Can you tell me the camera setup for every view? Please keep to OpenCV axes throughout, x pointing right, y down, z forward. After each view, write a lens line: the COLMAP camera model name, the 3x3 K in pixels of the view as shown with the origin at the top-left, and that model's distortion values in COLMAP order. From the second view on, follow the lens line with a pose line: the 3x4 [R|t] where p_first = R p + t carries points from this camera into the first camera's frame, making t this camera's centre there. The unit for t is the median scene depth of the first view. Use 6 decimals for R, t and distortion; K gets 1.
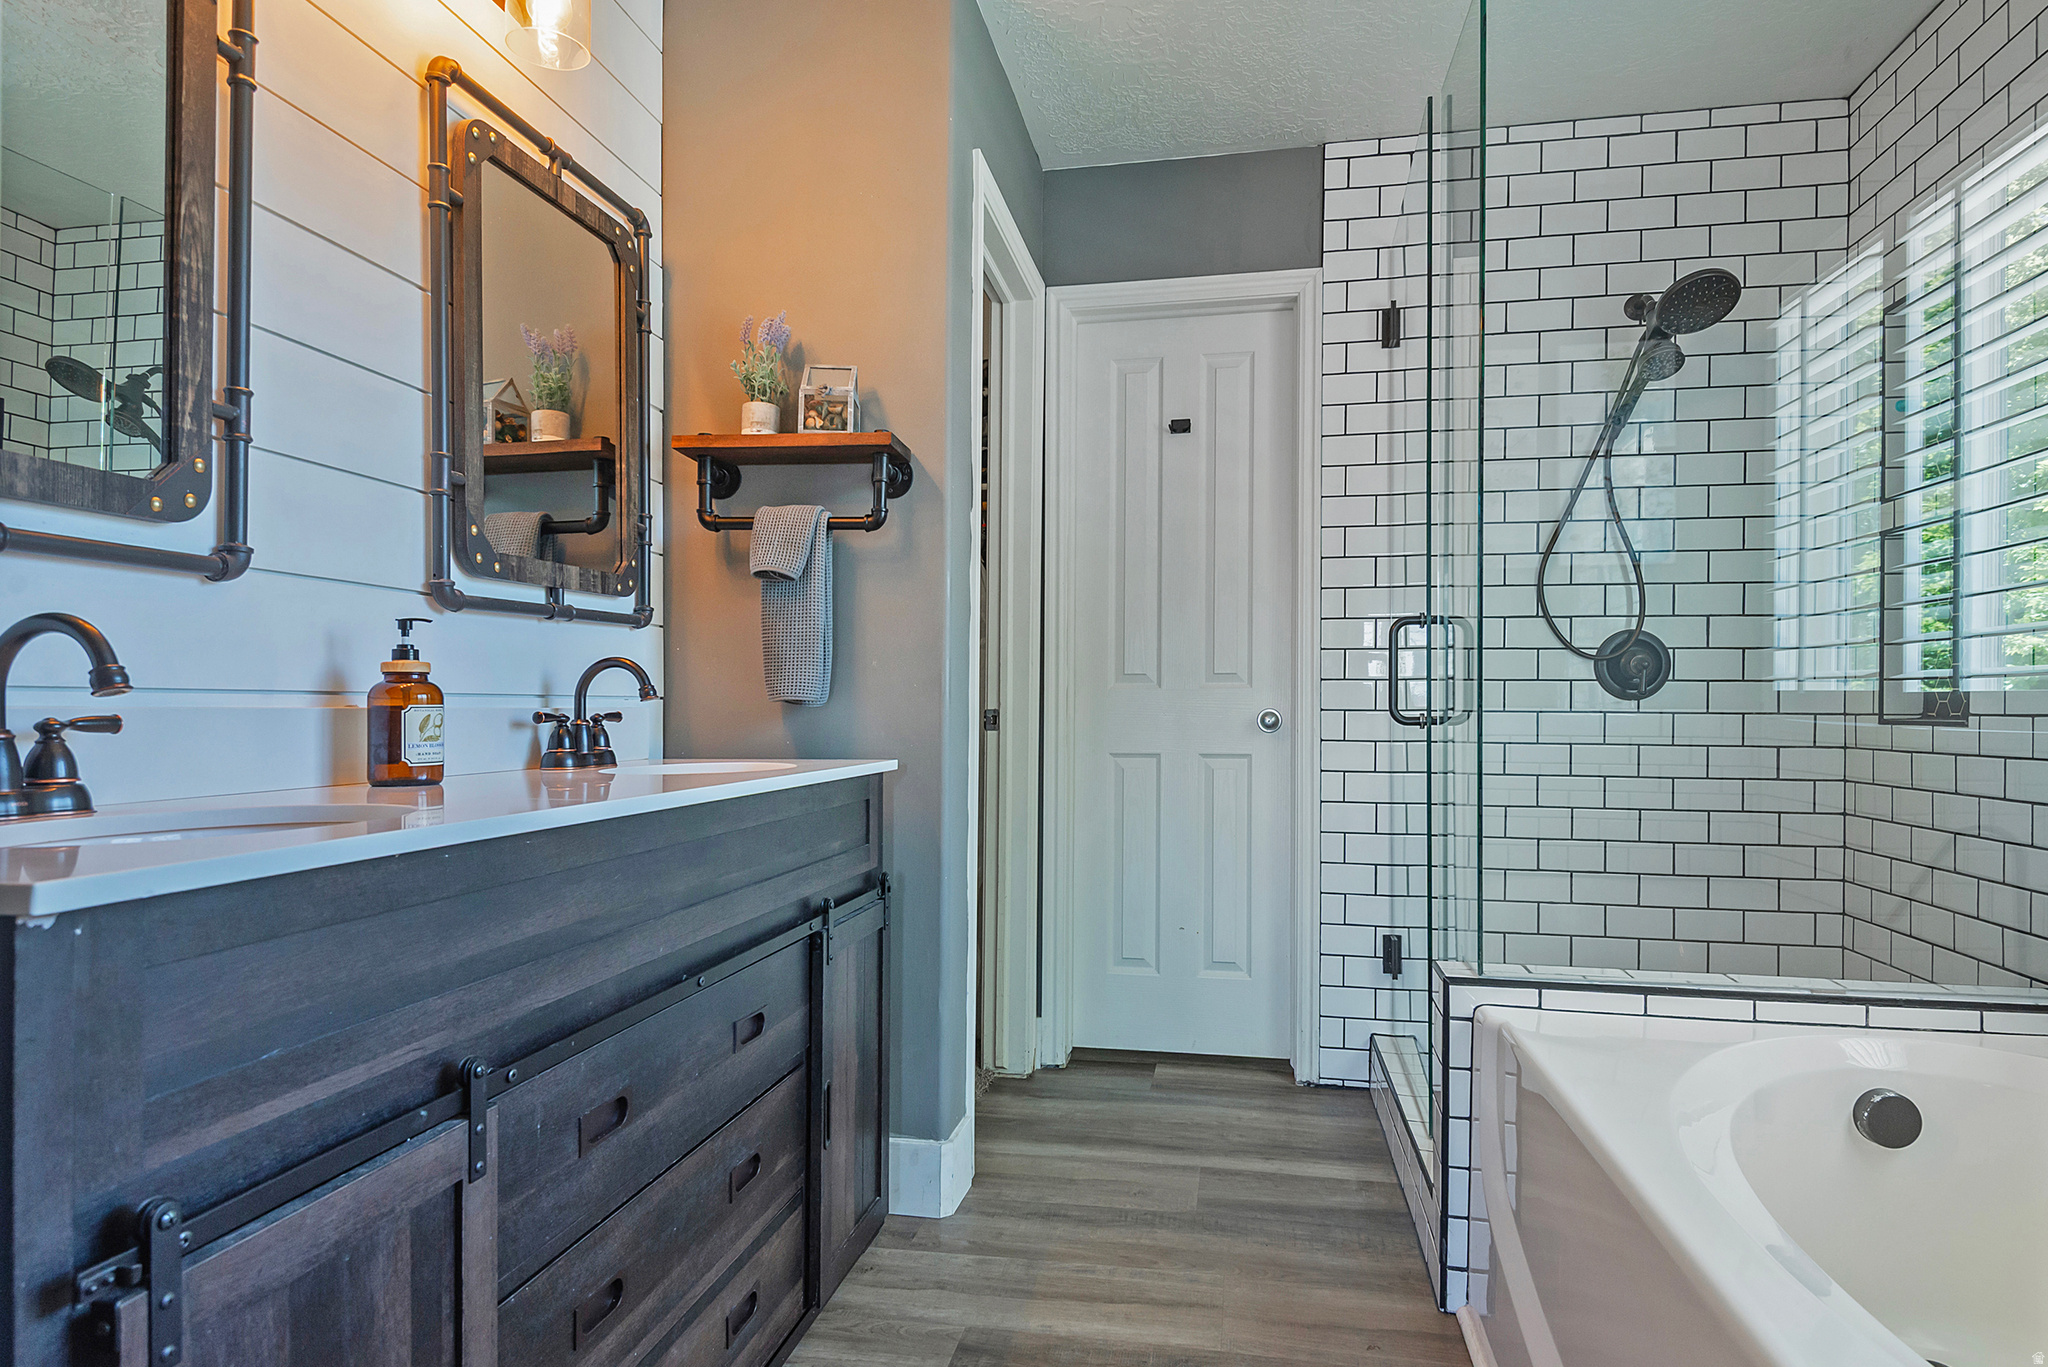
lens RADIAL K [[1121.7, 0, 1035.2], [0, 1121.7, 718.9], [0, 0, 1]] dist [0.041805, -0.033051]
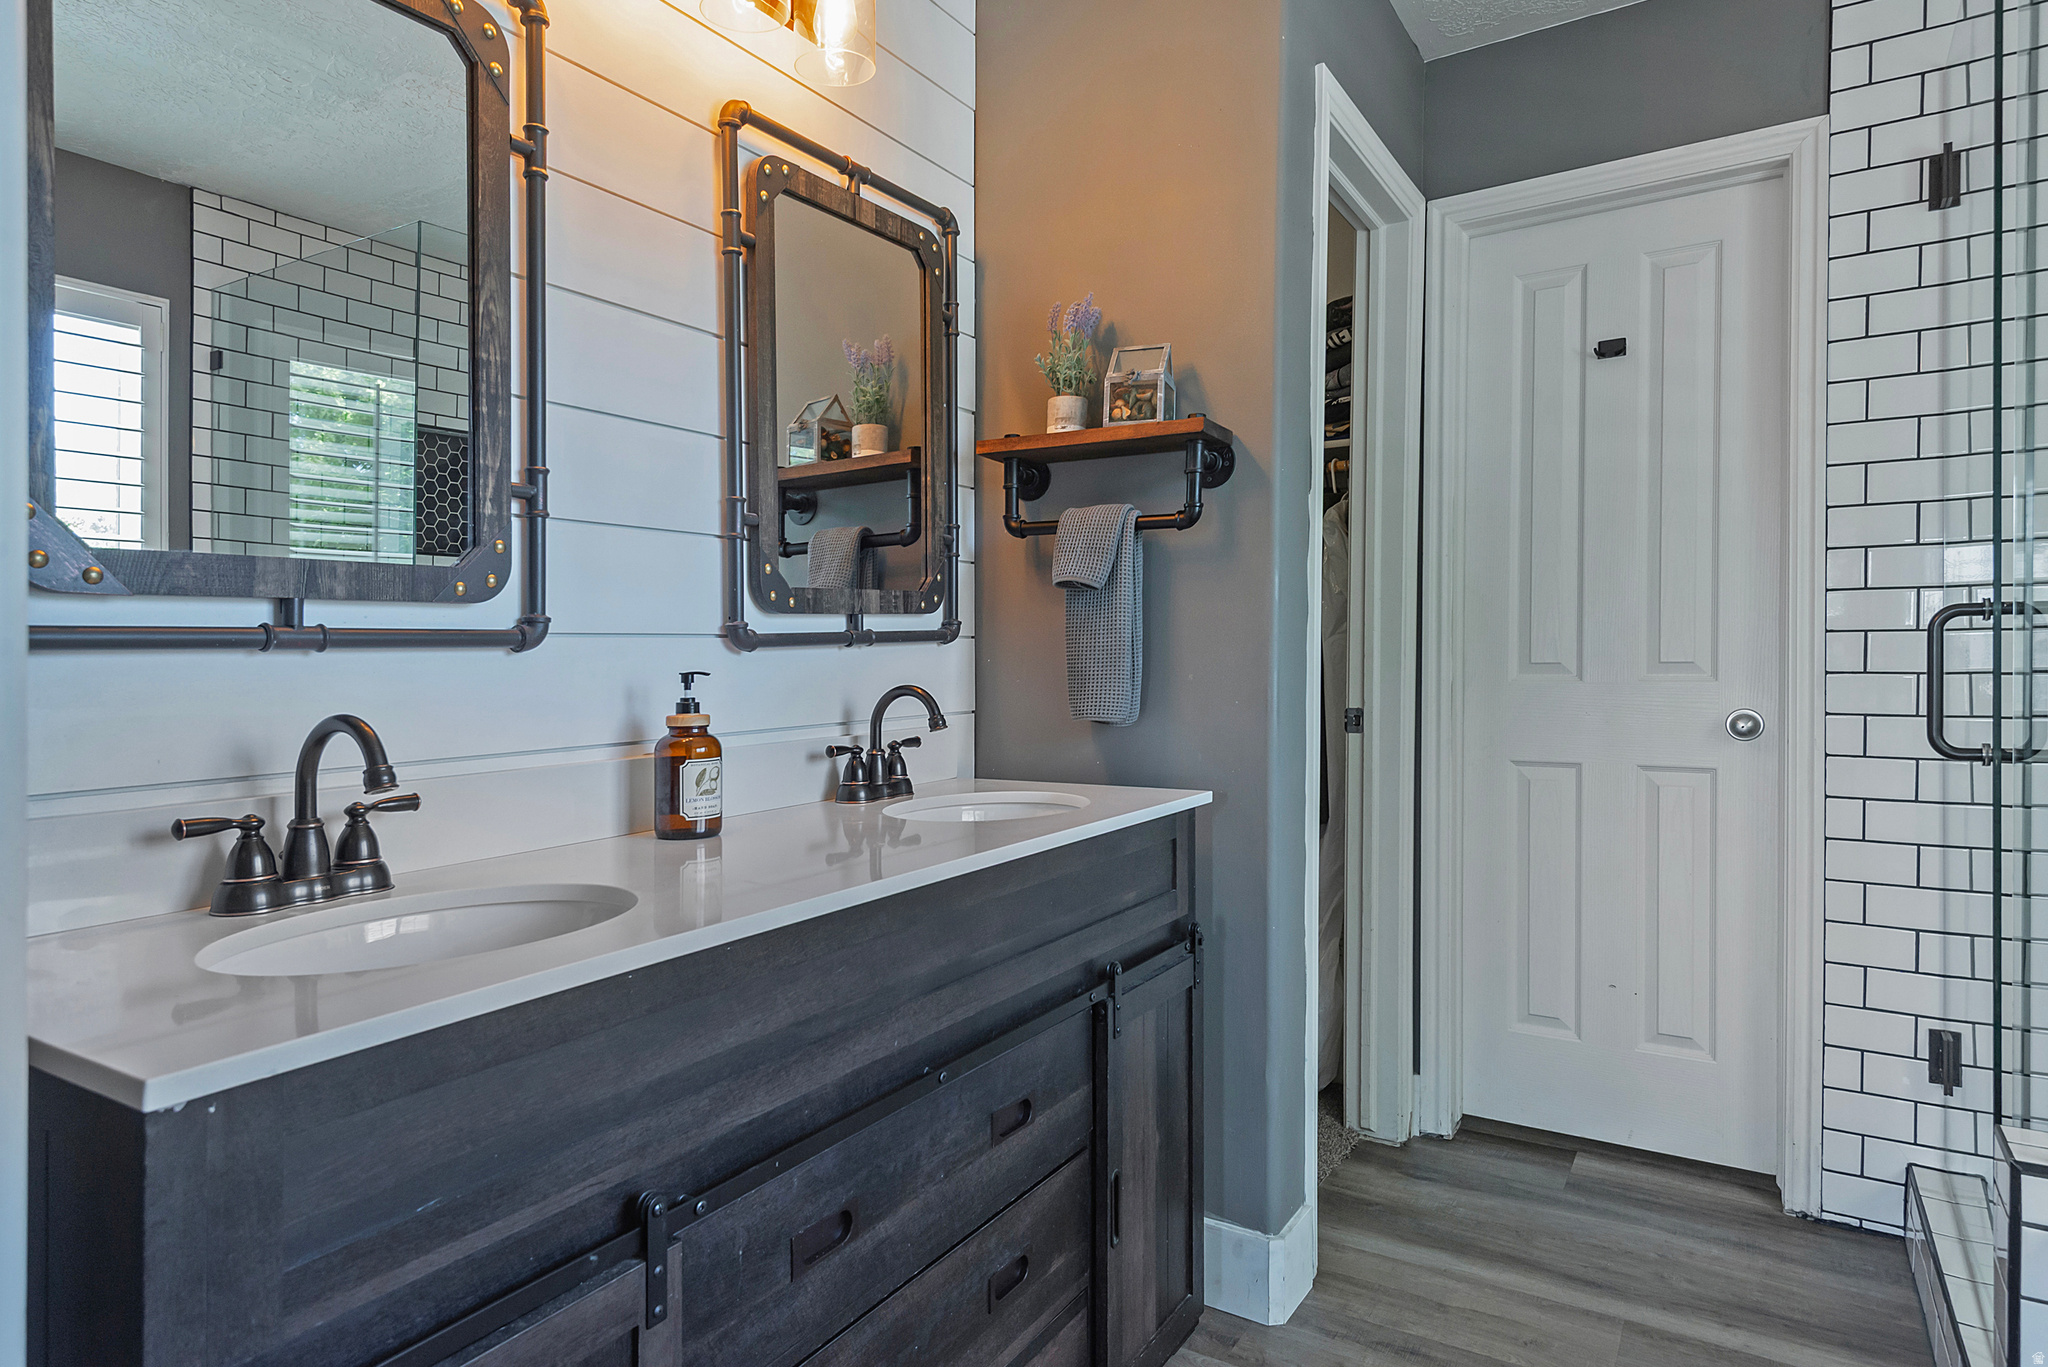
lens RADIAL K [[1163.6, 0, 969.7], [0, 1163.6, 678.0], [0, 0, 1]] dist [0.046404, -0.026013]
pose [[0.919842, -0.002051, -0.392285, 0.067302], [0.006782, 0.999920, 0.010675, -0.070499], [0.392231, -0.012480, 0.919782, 0.102557]]
